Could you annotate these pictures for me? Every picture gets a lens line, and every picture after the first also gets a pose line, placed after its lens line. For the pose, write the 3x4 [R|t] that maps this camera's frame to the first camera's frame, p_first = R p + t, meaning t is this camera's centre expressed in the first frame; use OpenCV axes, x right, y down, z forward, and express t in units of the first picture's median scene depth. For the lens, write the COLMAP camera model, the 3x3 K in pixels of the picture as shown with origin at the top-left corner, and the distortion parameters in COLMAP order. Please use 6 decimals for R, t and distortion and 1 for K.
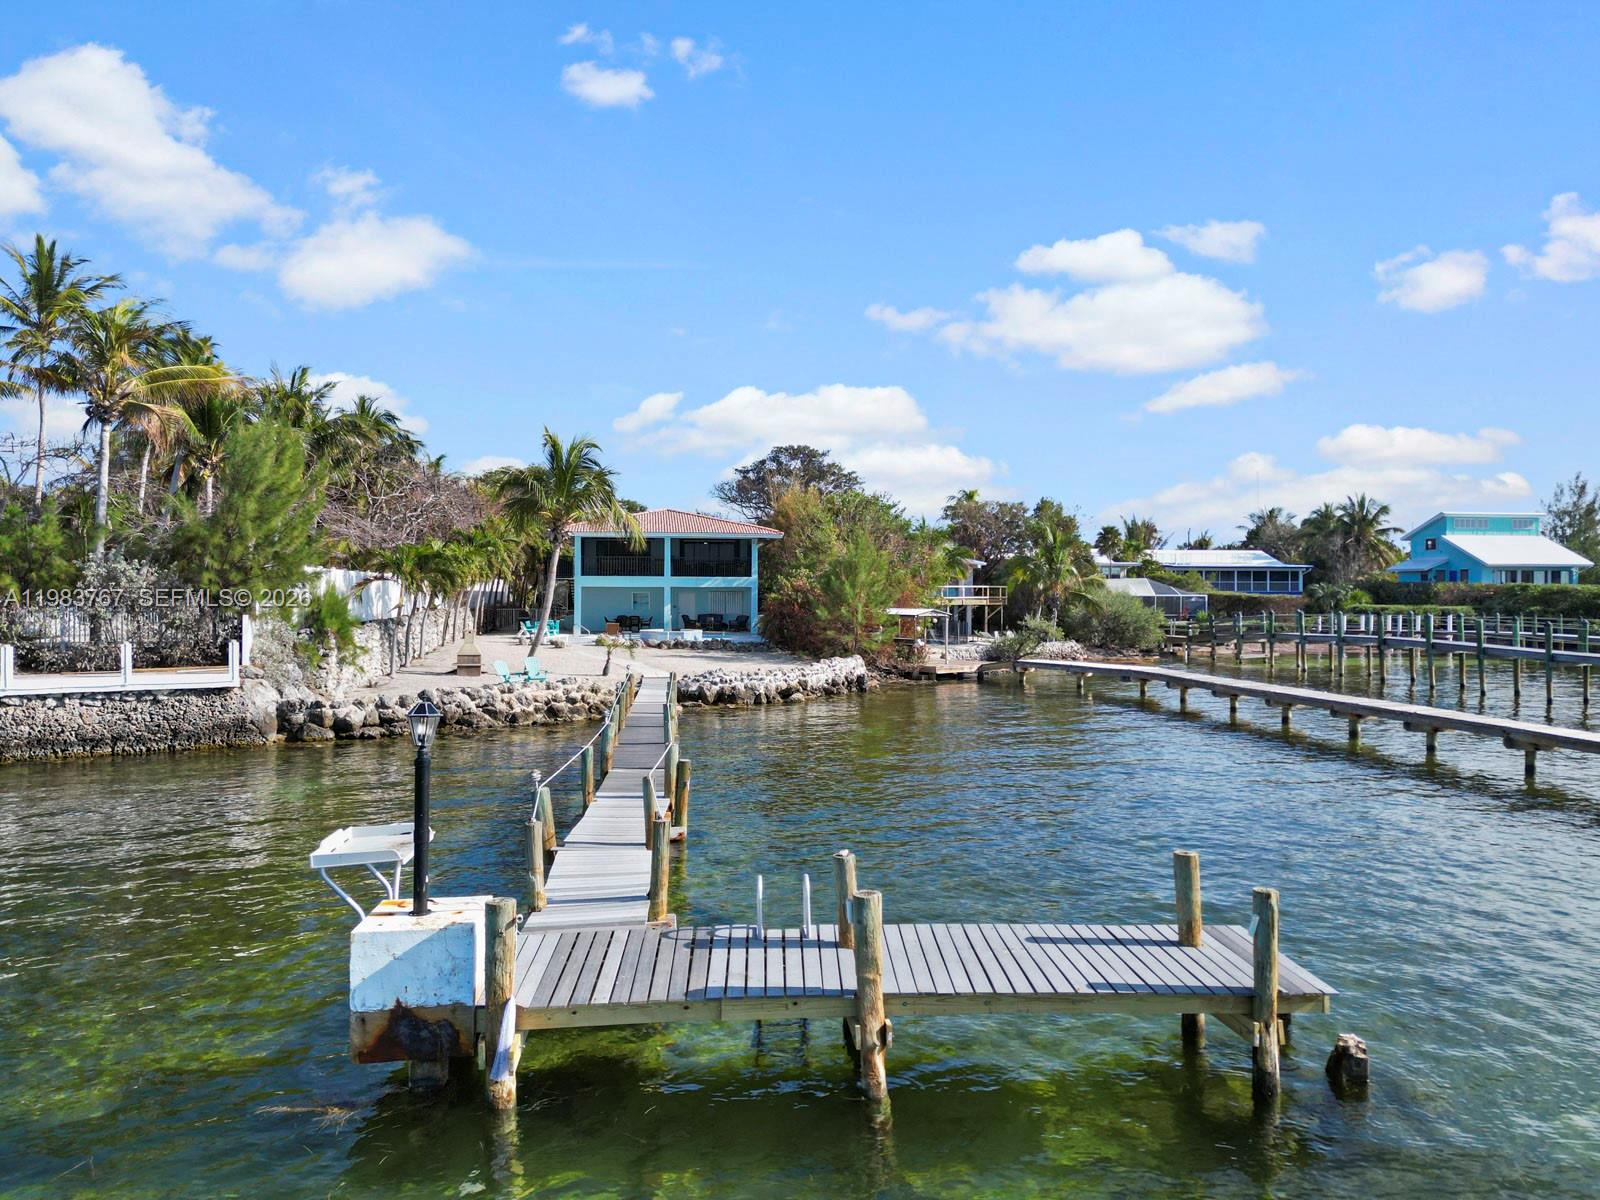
lens RADIAL K [[1104.0, 0, 800.0], [0, 1104.0, 600.0], [0, 0, 1]] dist [0.043373, -0.000731]
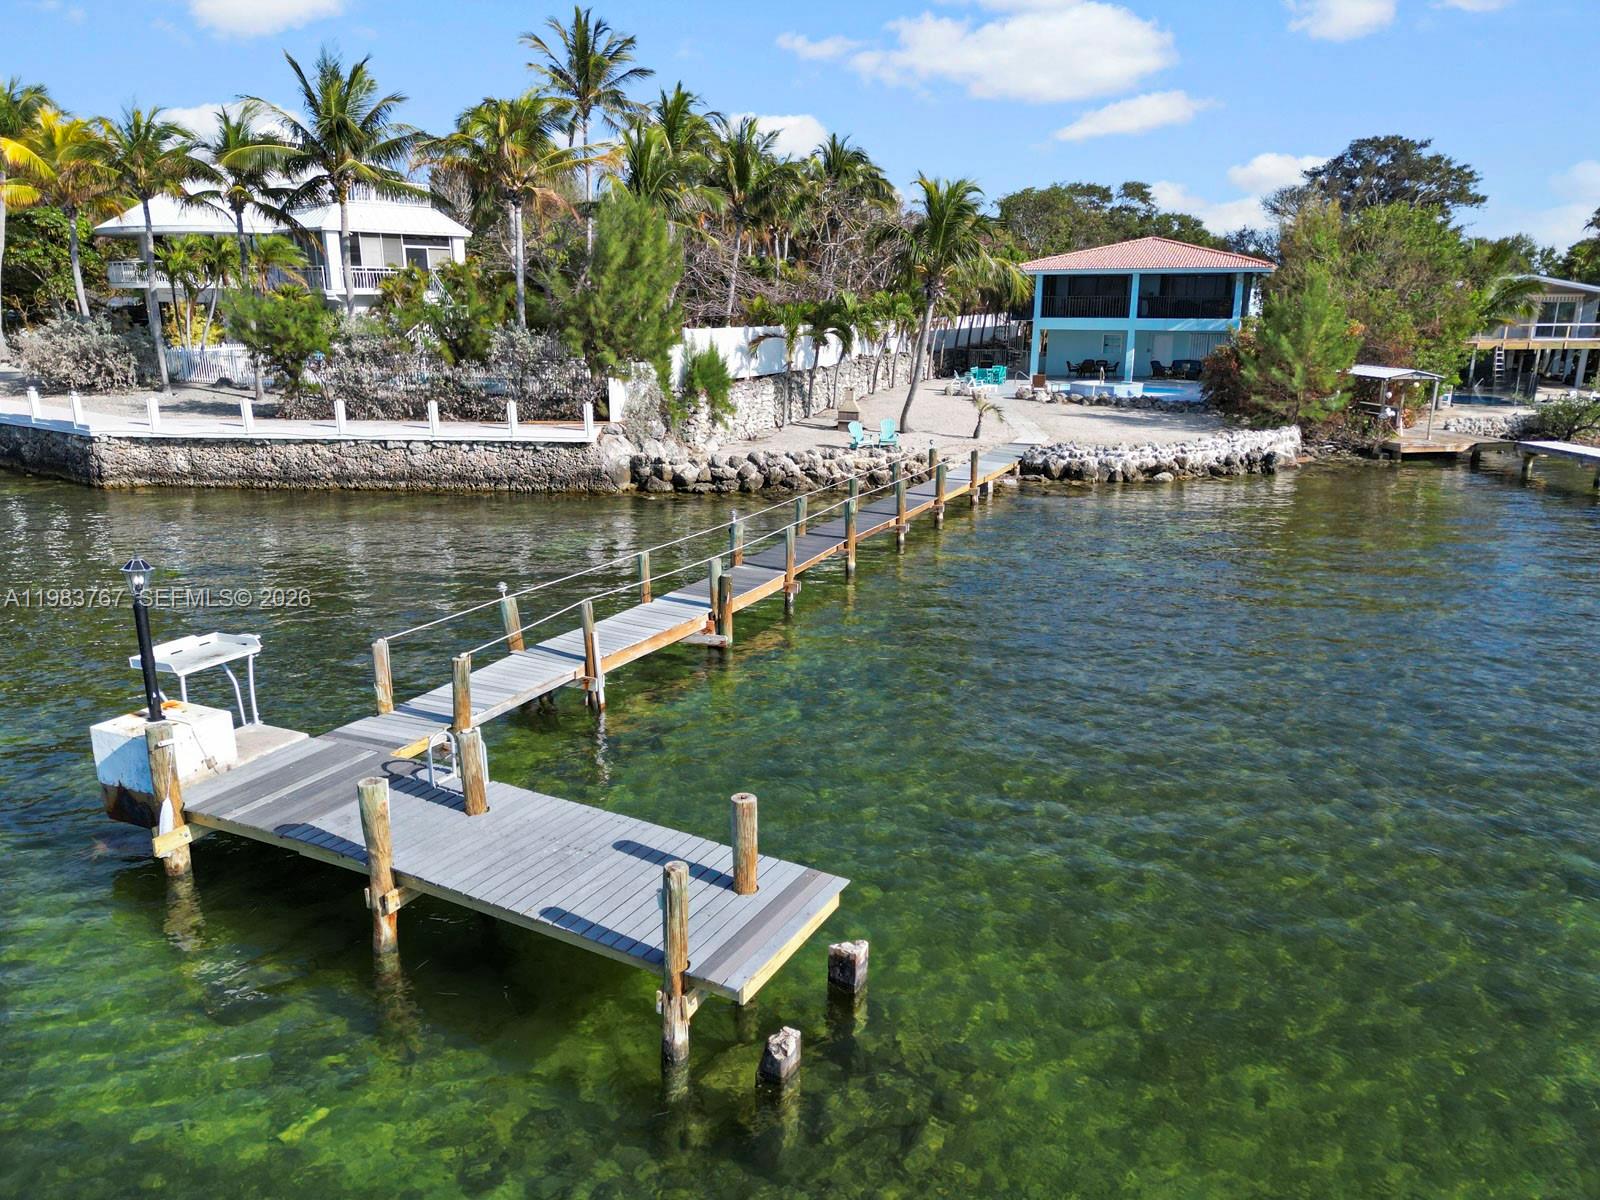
lens RADIAL K [[1099.5, 0, 814.7], [0, 1099.5, 597.3], [0, 0, 1]] dist [0.103937, -0.103174]
pose [[0.857923, 0.136569, -0.495295, 0.262242], [-0.008007, 0.967461, 0.252892, -0.053655], [0.513716, -0.212996, 0.831101, 0.092972]]
